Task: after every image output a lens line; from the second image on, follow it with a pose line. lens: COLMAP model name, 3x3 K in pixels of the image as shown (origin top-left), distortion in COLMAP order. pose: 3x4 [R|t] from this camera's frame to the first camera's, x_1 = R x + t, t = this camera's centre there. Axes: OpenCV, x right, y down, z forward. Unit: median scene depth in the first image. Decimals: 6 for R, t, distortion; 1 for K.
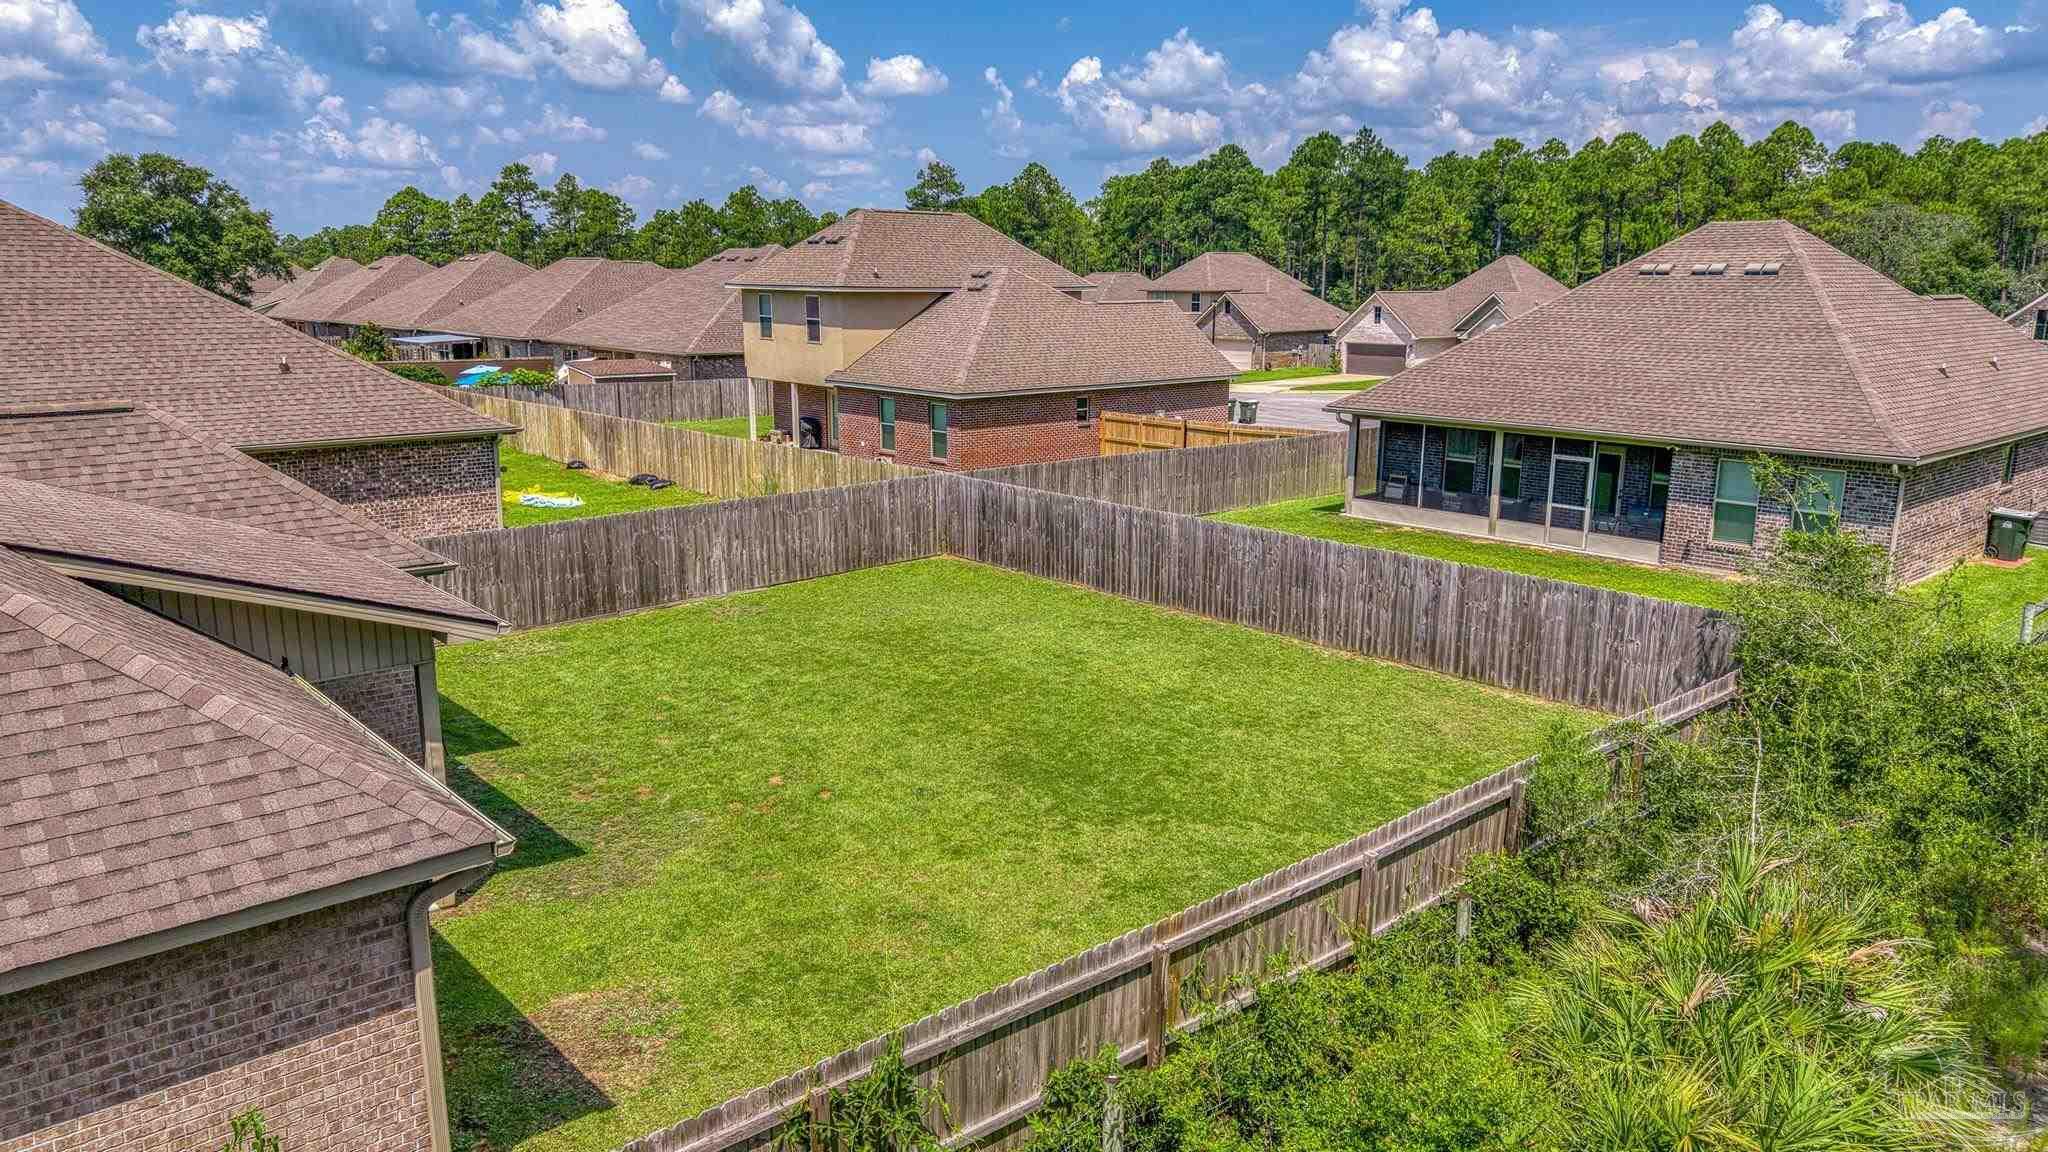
lens RADIAL K [[1386.0, 0, 1024.0], [0, 1386.0, 576.0], [0, 0, 1]] dist [0.010336, 0.000113]
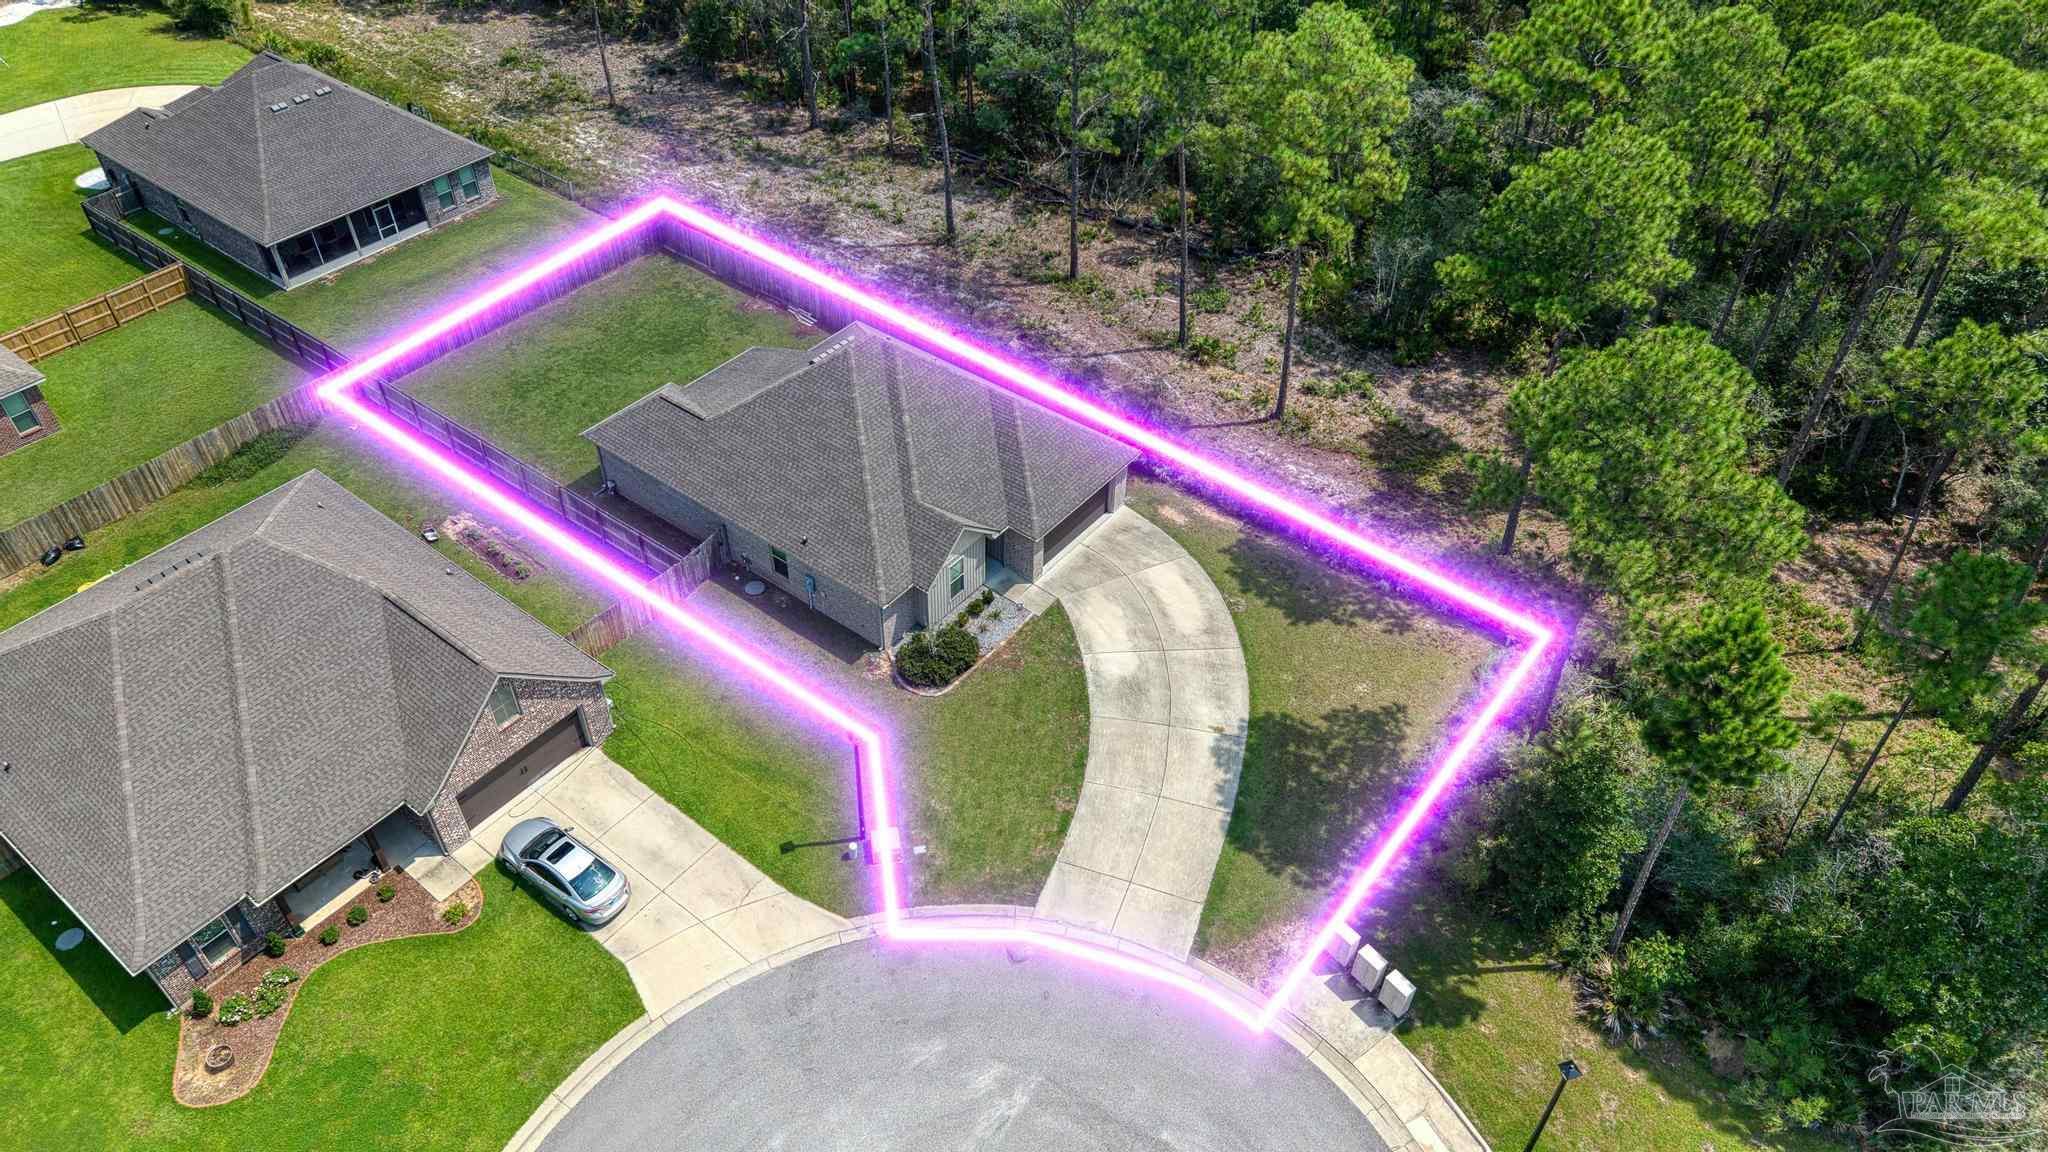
lens RADIAL K [[1361.7, 0, 1020.5], [0, 1361.7, 582.4], [0, 0, 1]] dist [0.045788, -0.045183]
pose [[-0.190783, -0.669849, 0.717569, -0.020670], [0.193293, 0.691049, 0.696484, -0.011550], [-0.962413, 0.271578, -0.002363, 0.001751]]
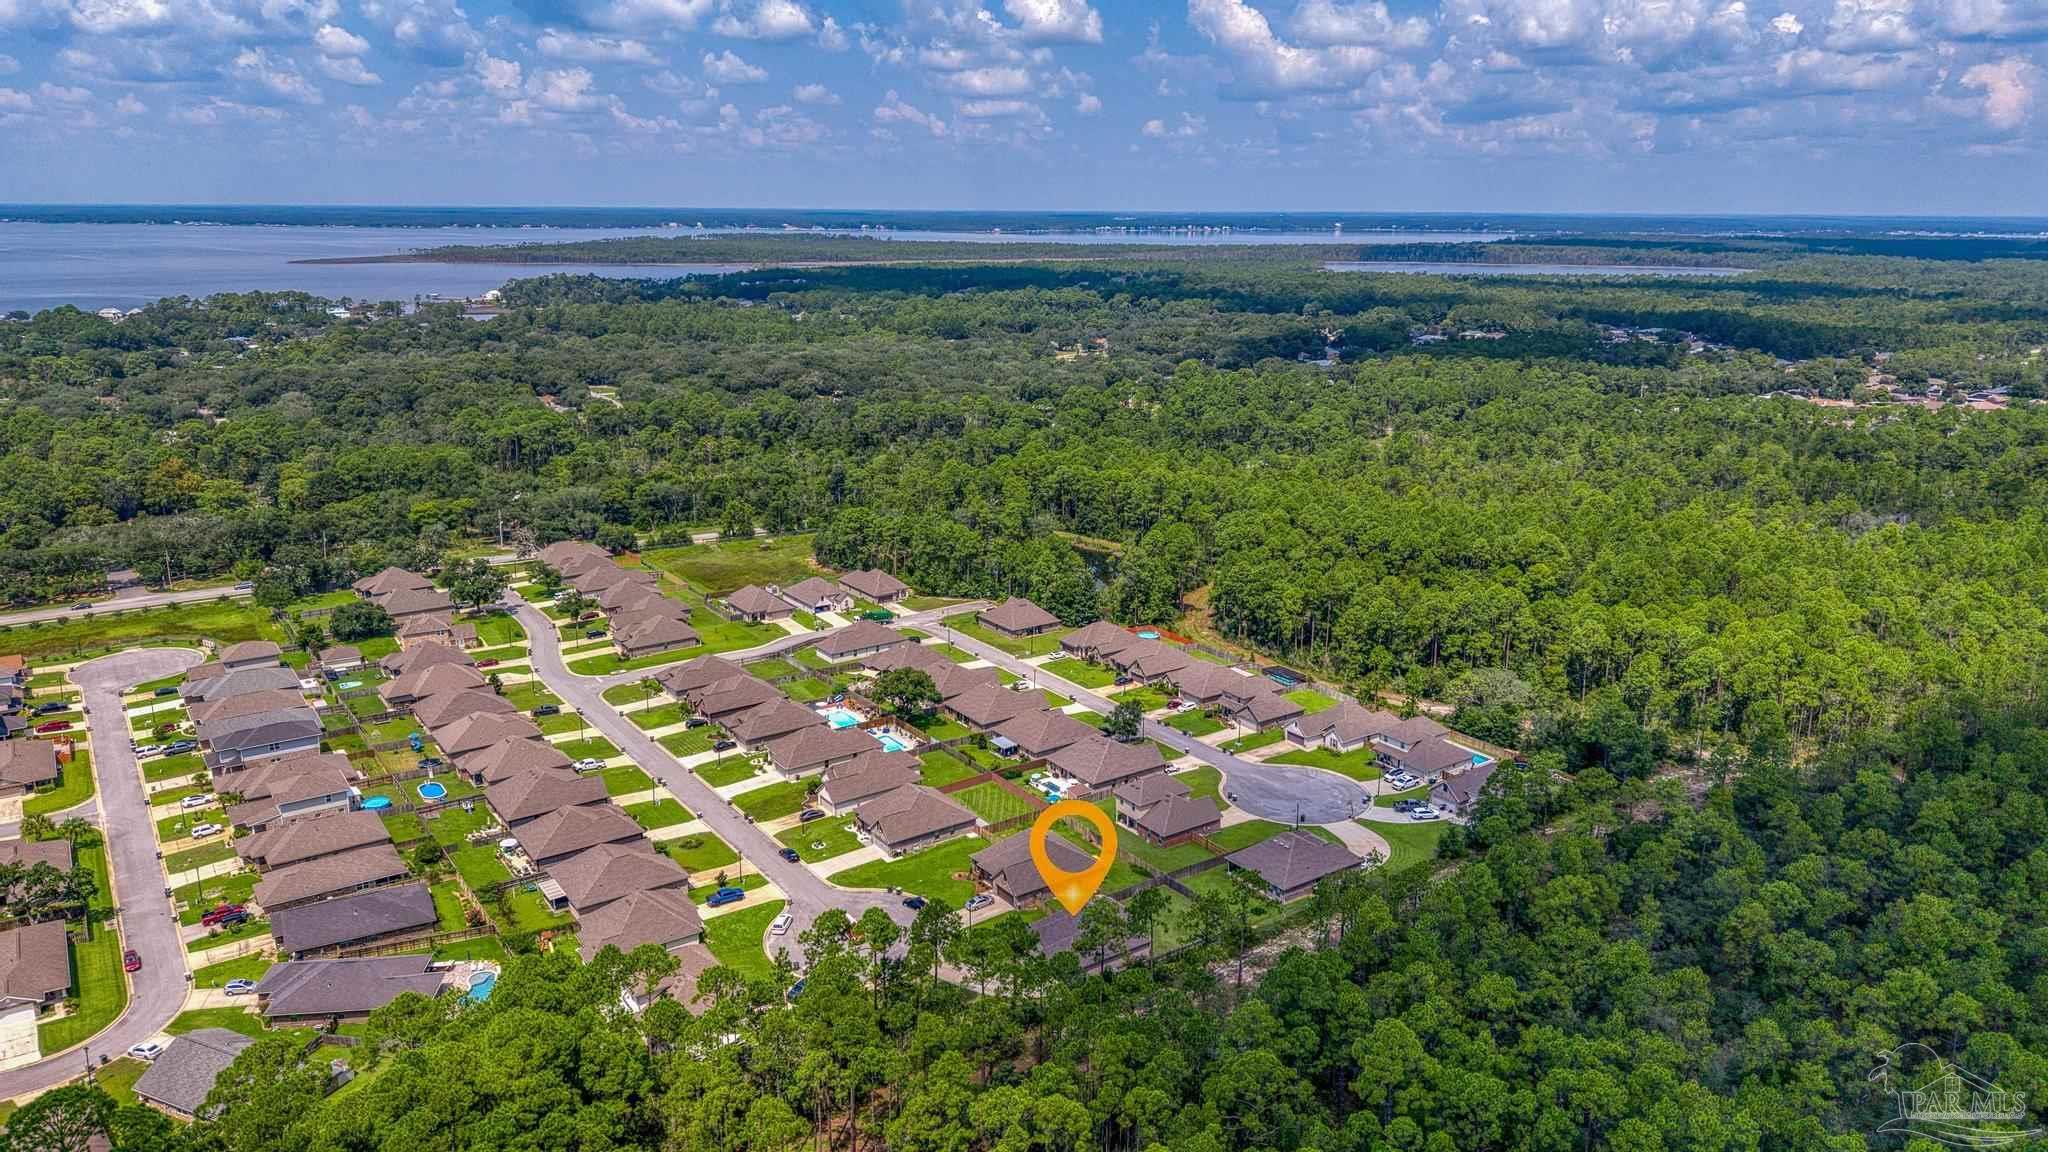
lens RADIAL K [[1385.3, 0, 1016.1], [0, 1385.3, 560.6], [0, 0, 1]] dist [0.036585, -0.039060]
pose [[0.993105, 0.026120, -0.114280, -0.000569], [-0.022251, 0.999140, 0.035001, -0.021191], [0.115096, -0.032217, 0.992832, -0.067844]]
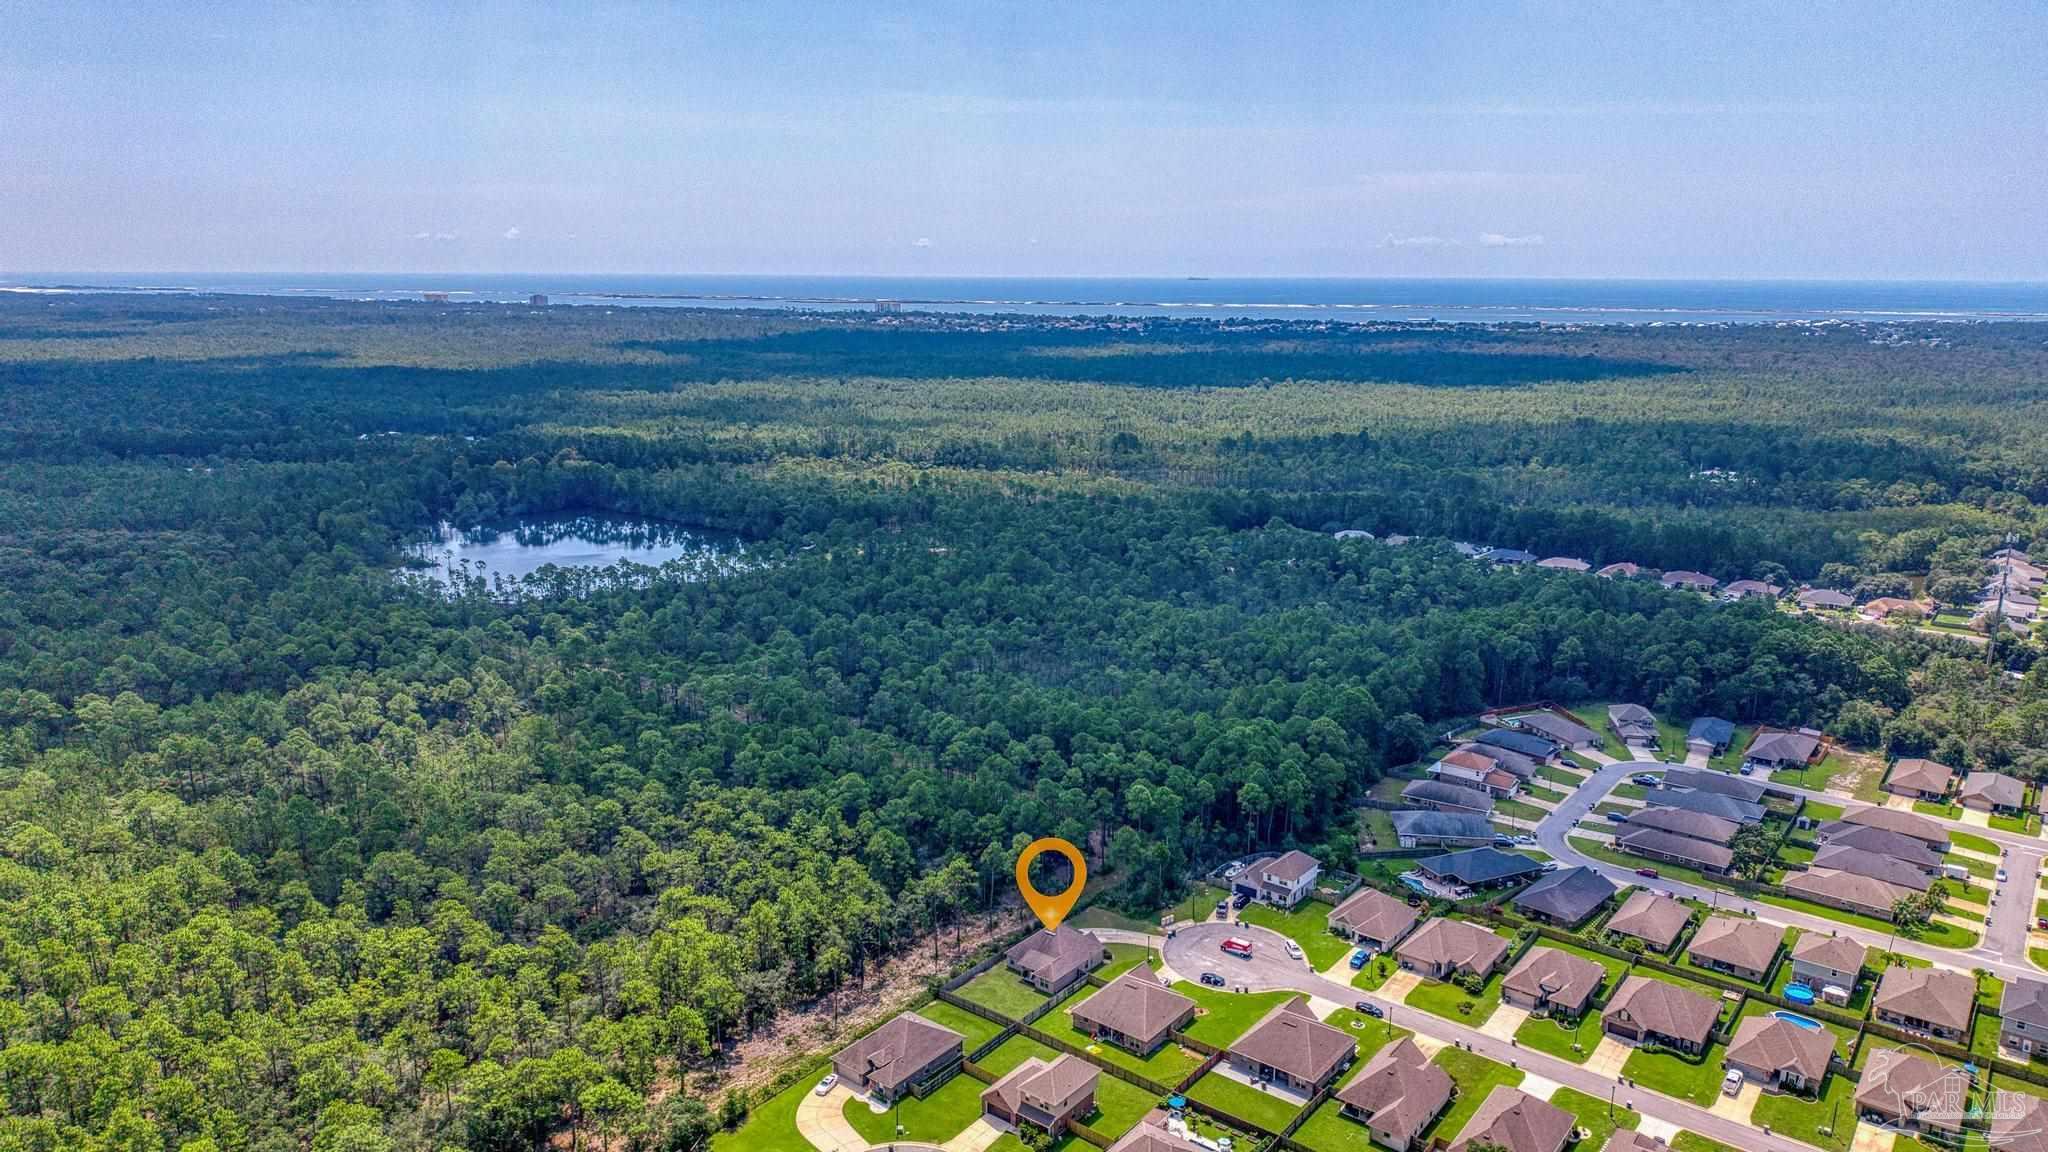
lens RADIAL K [[1383.1, 0, 1023.0], [0, 1383.1, 586.2], [0, 0, 1]] dist [0.056716, -0.085400]
pose [[-0.983166, 0.029931, -0.180244, 0.013577], [-0.050637, 0.903214, 0.426193, -0.061017], [0.175555, 0.428145, -0.886494, 0.074969]]
